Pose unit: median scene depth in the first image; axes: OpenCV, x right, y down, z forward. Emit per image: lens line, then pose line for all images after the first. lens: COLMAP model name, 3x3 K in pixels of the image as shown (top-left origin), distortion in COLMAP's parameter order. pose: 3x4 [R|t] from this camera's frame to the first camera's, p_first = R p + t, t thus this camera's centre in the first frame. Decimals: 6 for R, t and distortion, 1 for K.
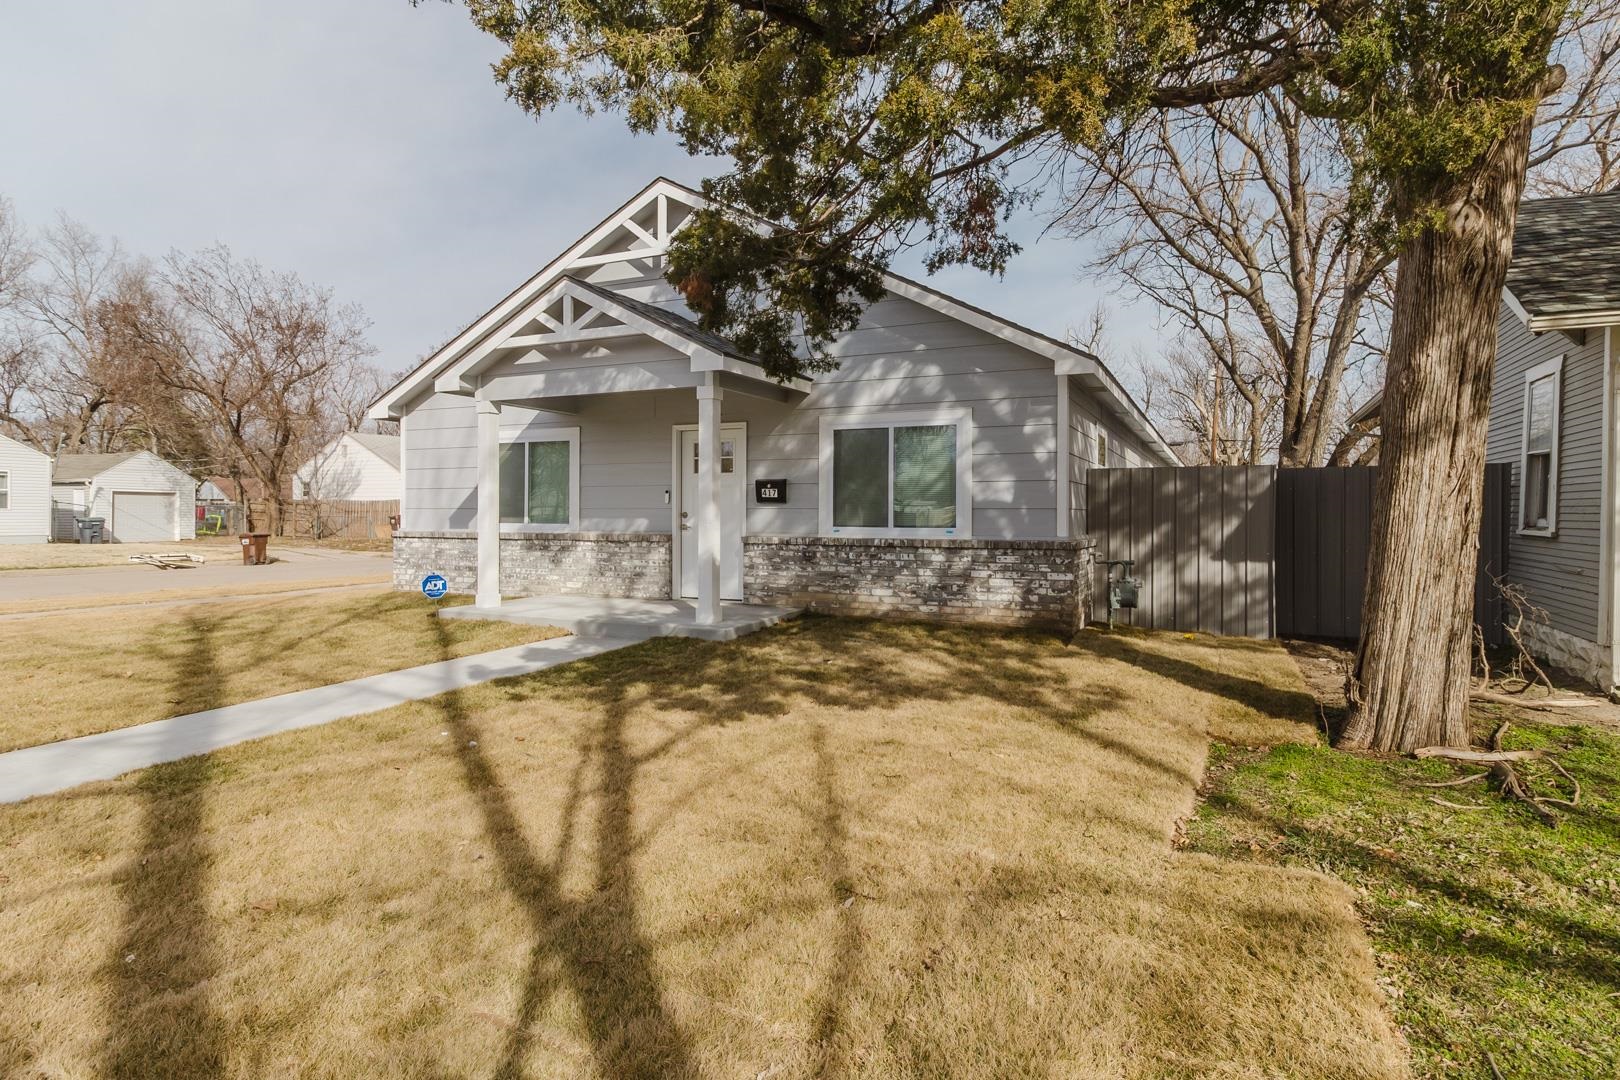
lens RADIAL K [[869.4, 0, 805.4], [0, 869.4, 531.0], [0, 0, 1]] dist [0.003734, 0.000551]
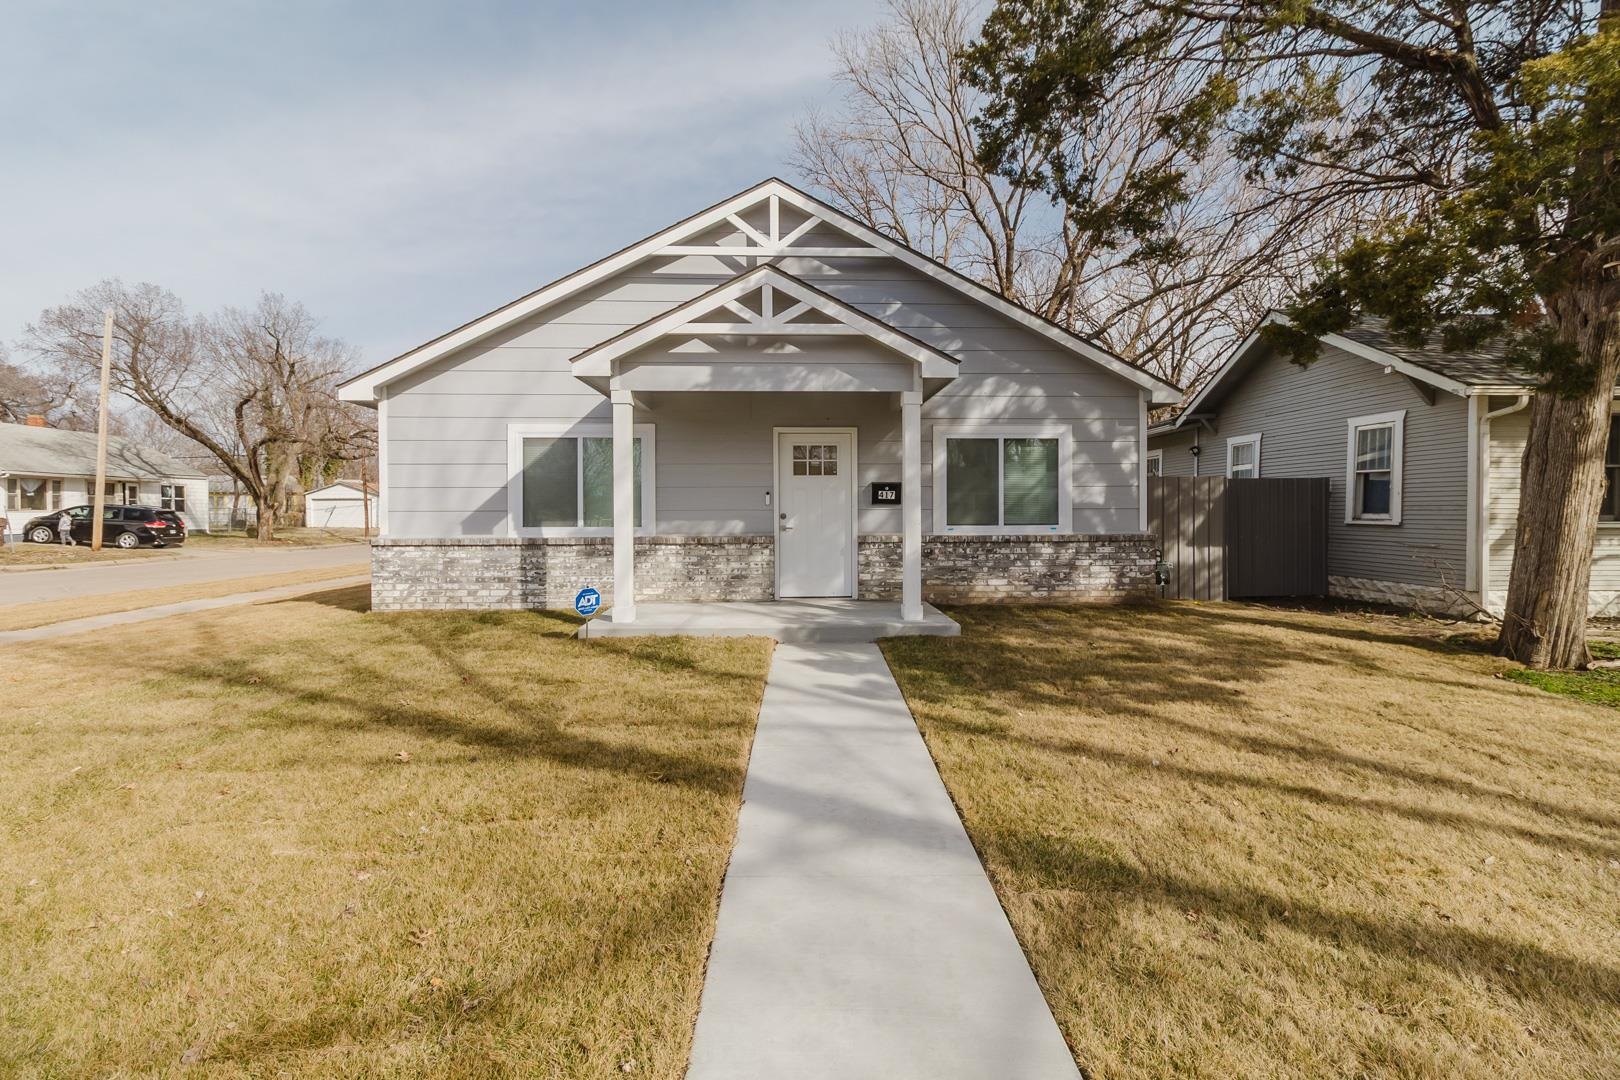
lens RADIAL K [[731.3, 0, 814.3], [0, 731.3, 536.8], [0, 0, 1]] dist [-0.001476, 0.000471]
pose [[0.885766, -0.022276, 0.463597, -0.582933], [0.016234, 0.999723, 0.017019, -0.009897], [-0.463848, -0.007549, 0.885883, 0.260536]]
